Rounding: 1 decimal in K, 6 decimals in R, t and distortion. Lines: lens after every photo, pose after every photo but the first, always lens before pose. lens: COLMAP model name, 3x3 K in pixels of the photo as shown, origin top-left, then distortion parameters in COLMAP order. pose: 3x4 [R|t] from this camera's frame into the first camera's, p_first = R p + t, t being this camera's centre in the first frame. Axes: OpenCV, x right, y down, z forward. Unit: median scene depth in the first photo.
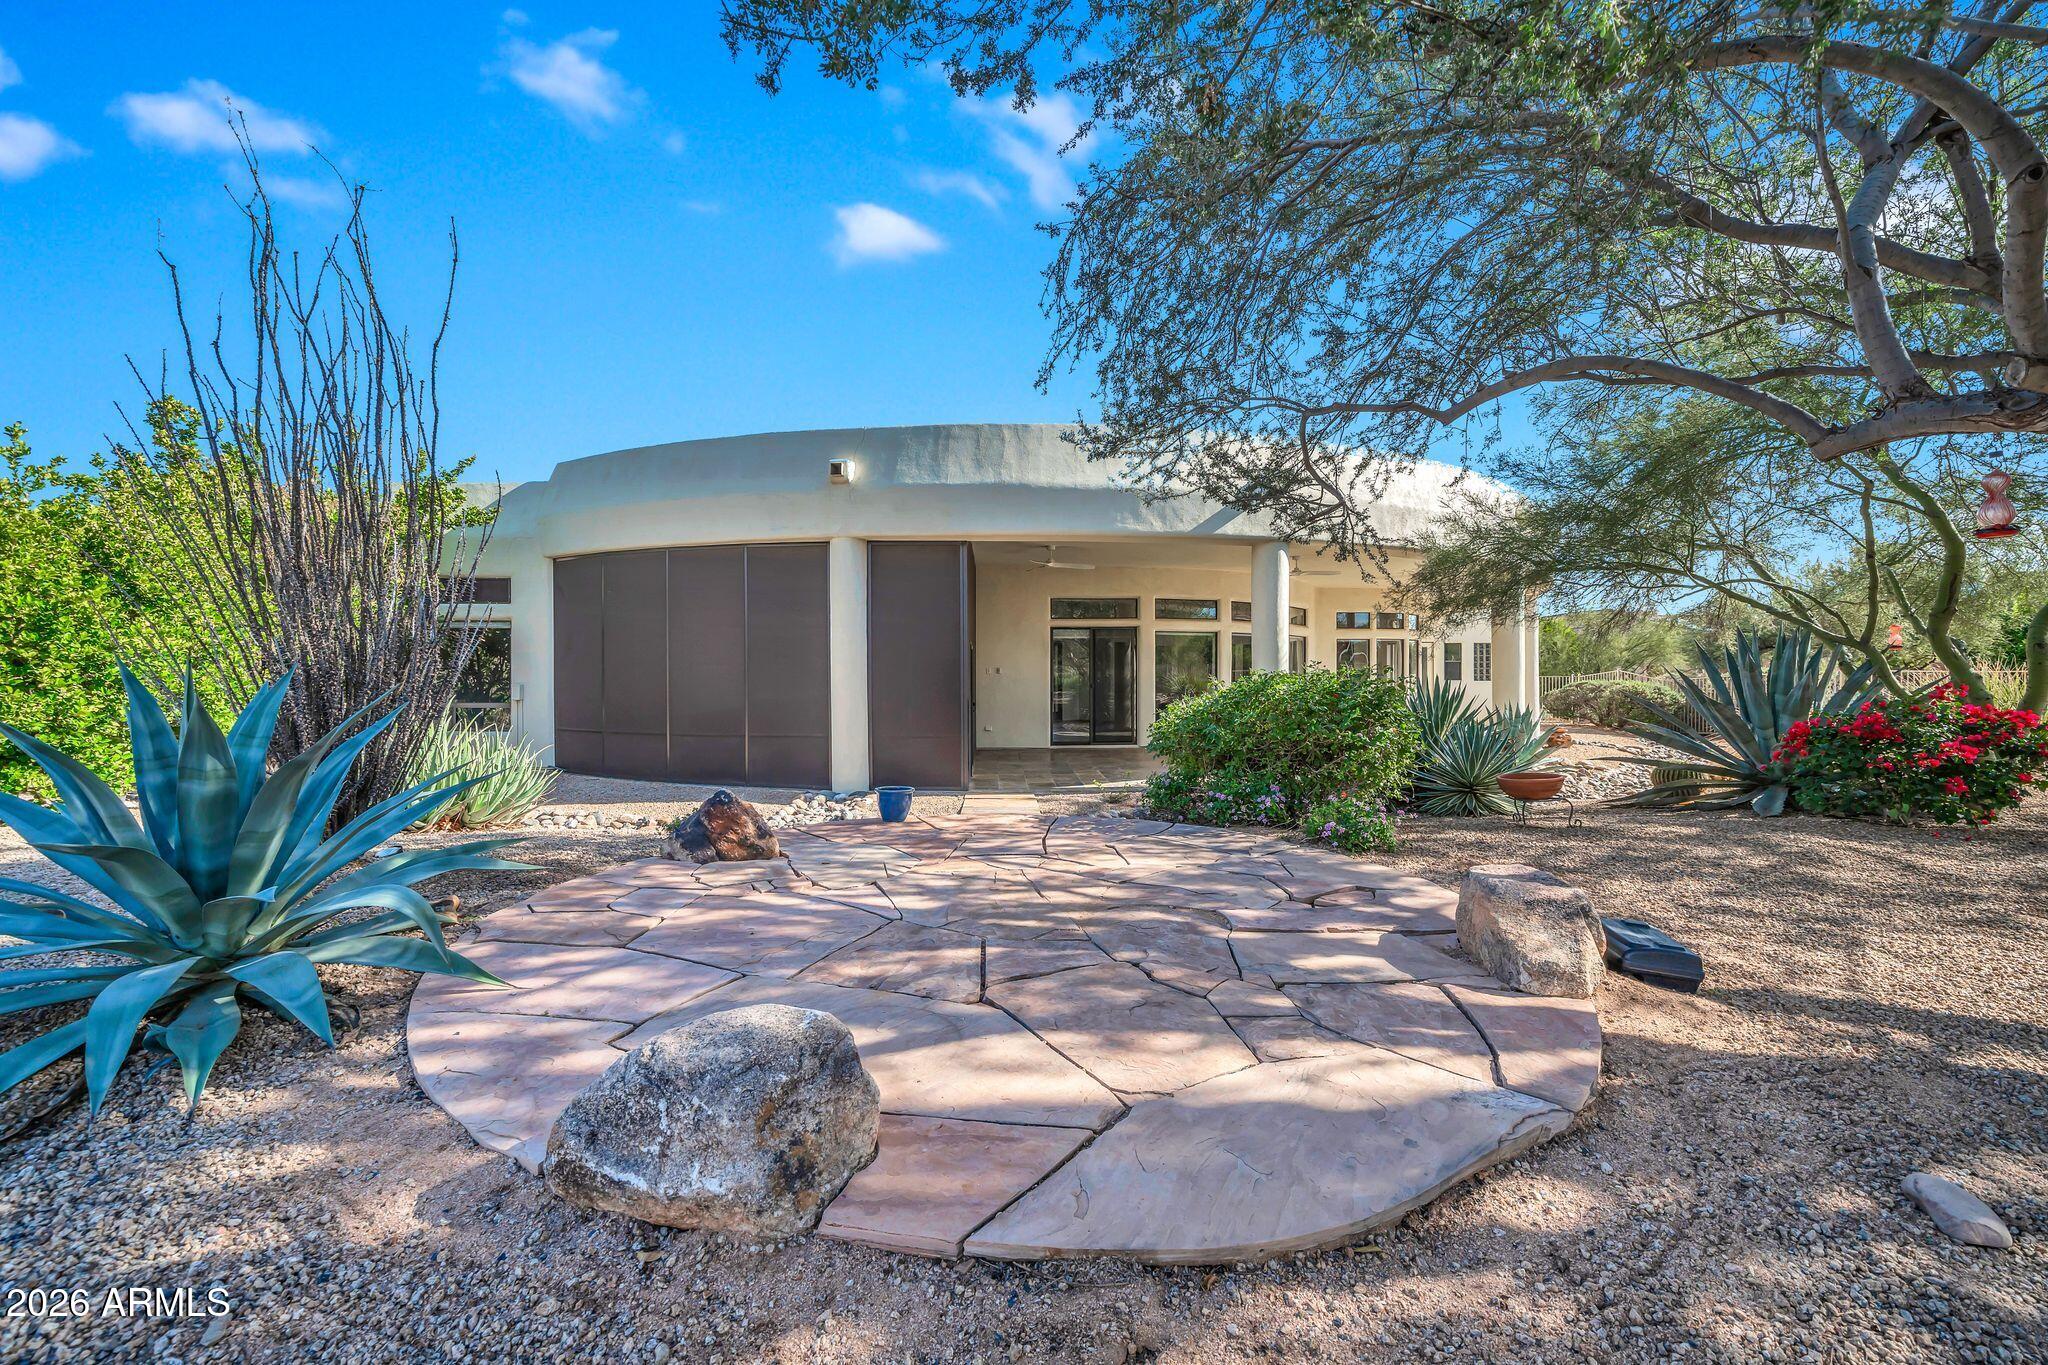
lens RADIAL K [[716.2, 0, 1019.3], [0, 716.2, 674.0], [0, 0, 1]] dist [-0.007985, -0.000097]
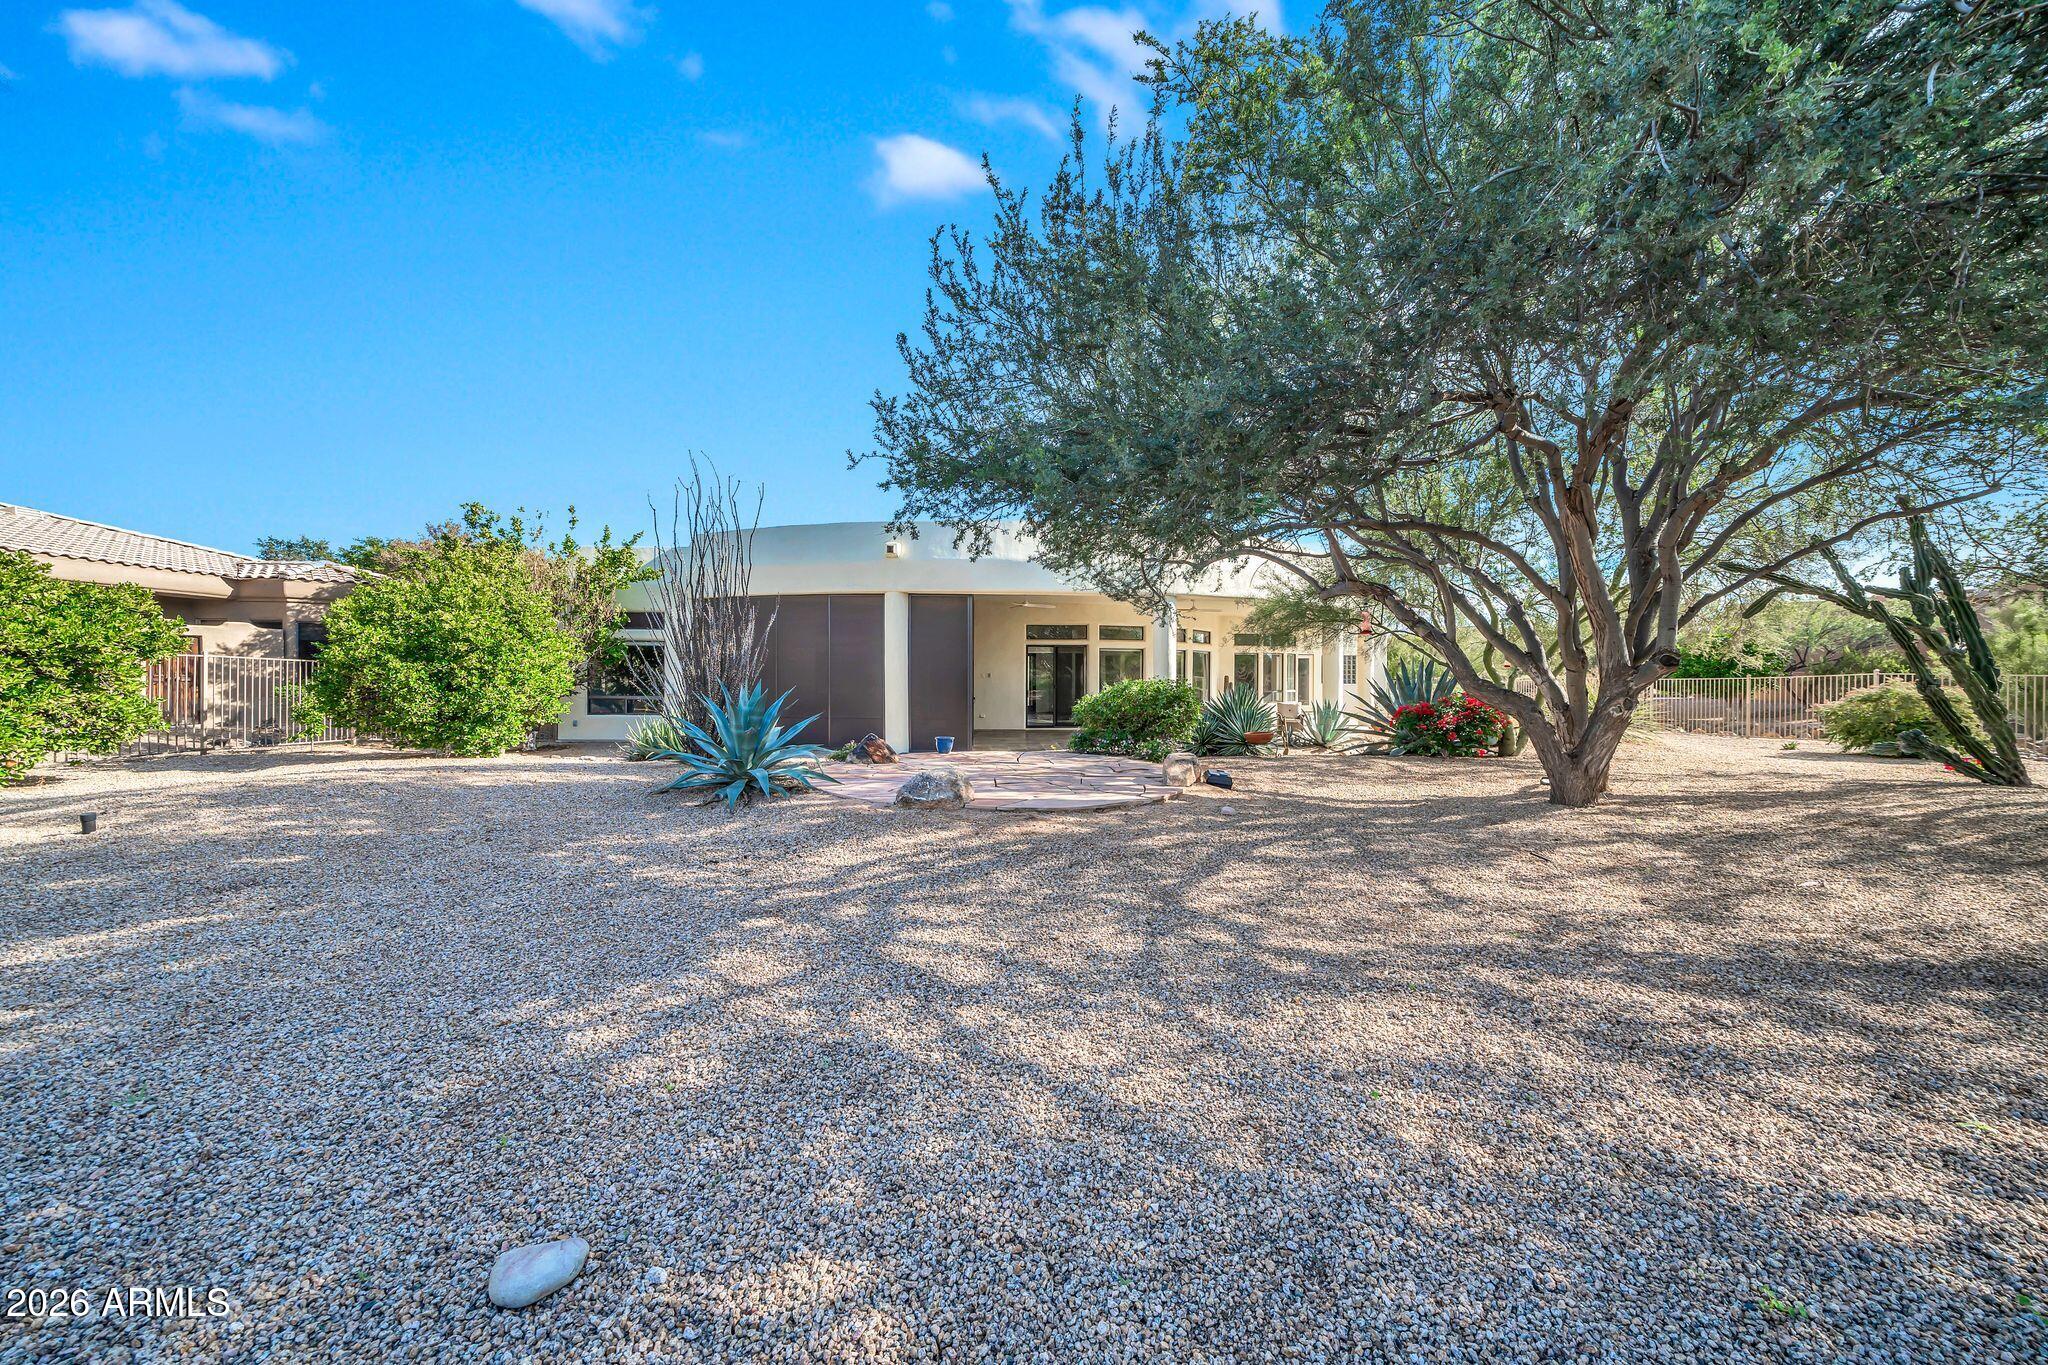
lens RADIAL K [[716.2, 0, 1019.3], [0, 716.2, 674.0], [0, 0, 1]] dist [-0.007985, -0.000097]
pose [[0.999638, 0.006254, 0.026170, -0.008753], [-0.006279, 0.999980, 0.000855, -0.010929], [-0.026164, -0.001019, 0.999657, -0.520382]]
